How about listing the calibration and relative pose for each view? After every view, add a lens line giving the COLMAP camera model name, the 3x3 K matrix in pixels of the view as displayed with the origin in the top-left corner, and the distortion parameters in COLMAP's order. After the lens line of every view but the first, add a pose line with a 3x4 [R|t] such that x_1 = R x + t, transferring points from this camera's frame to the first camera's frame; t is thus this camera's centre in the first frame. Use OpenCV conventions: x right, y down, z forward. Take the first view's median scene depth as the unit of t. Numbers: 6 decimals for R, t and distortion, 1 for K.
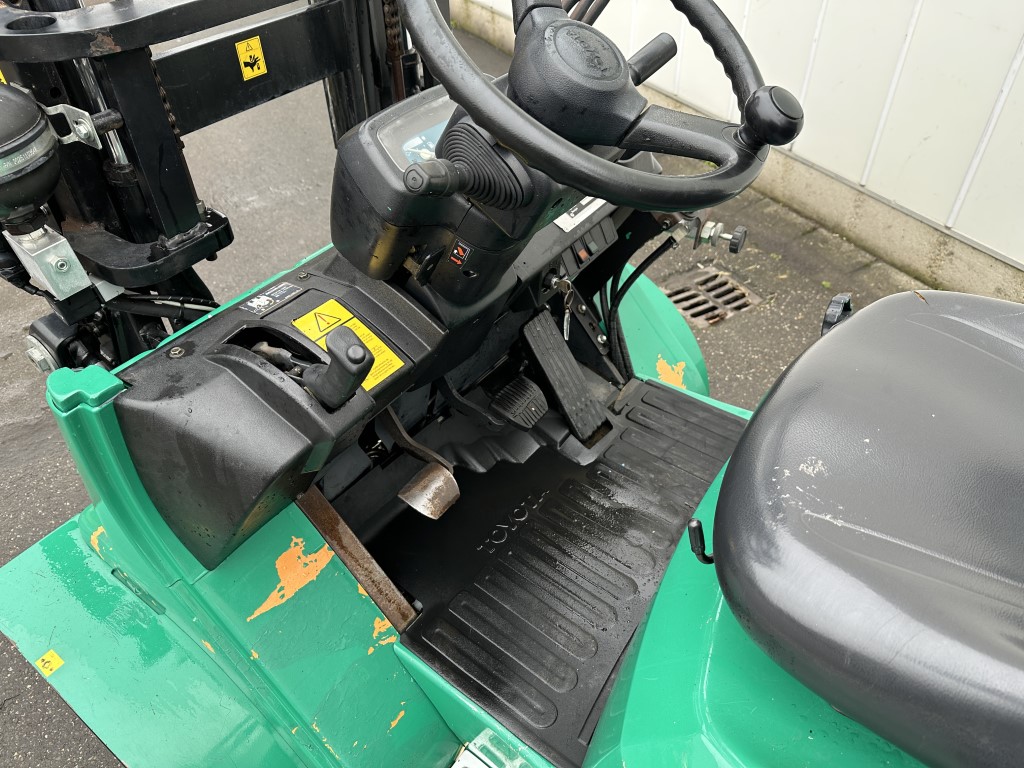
lens RADIAL K [[714.4, 0, 512.0], [0, 714.4, 384.0], [0, 0, 1]] dist [0.003052, -0.028595]
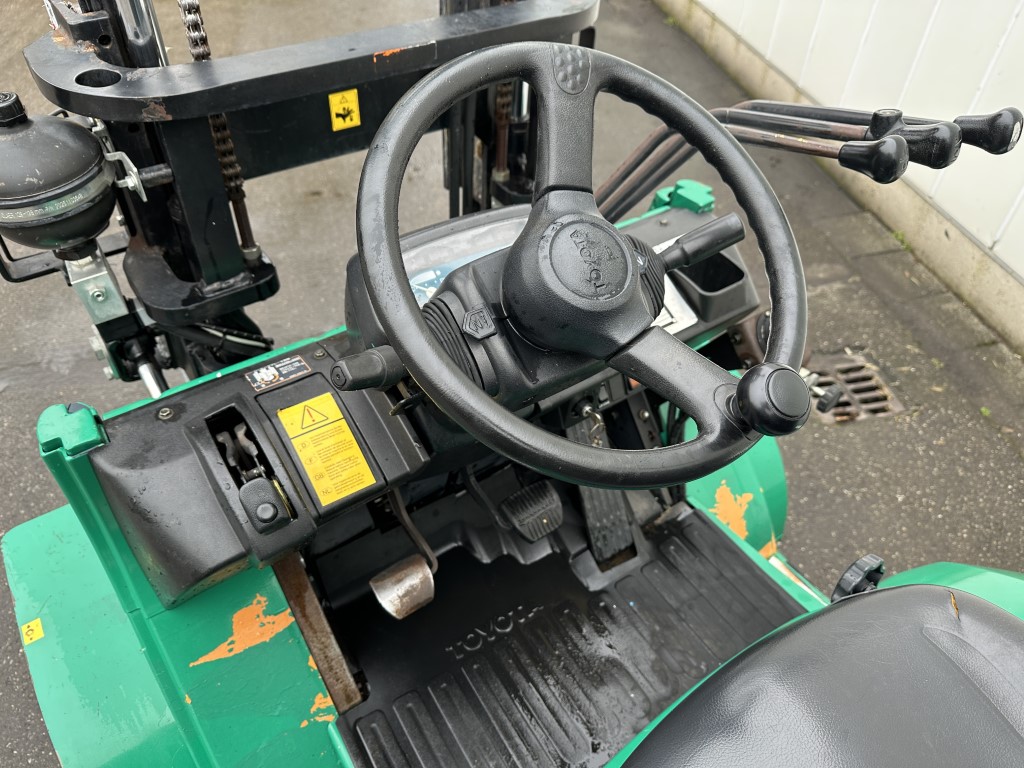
lens RADIAL K [[728.3, 0, 512.0], [0, 728.3, 384.0], [0, 0, 1]] dist [-0.004172, -0.025801]
pose [[0.947972, 0.260481, -0.183026, 0.121840], [-0.256235, 0.965476, 0.046905, -0.181121], [0.188925, 0.002432, 0.981989, 0.056321]]
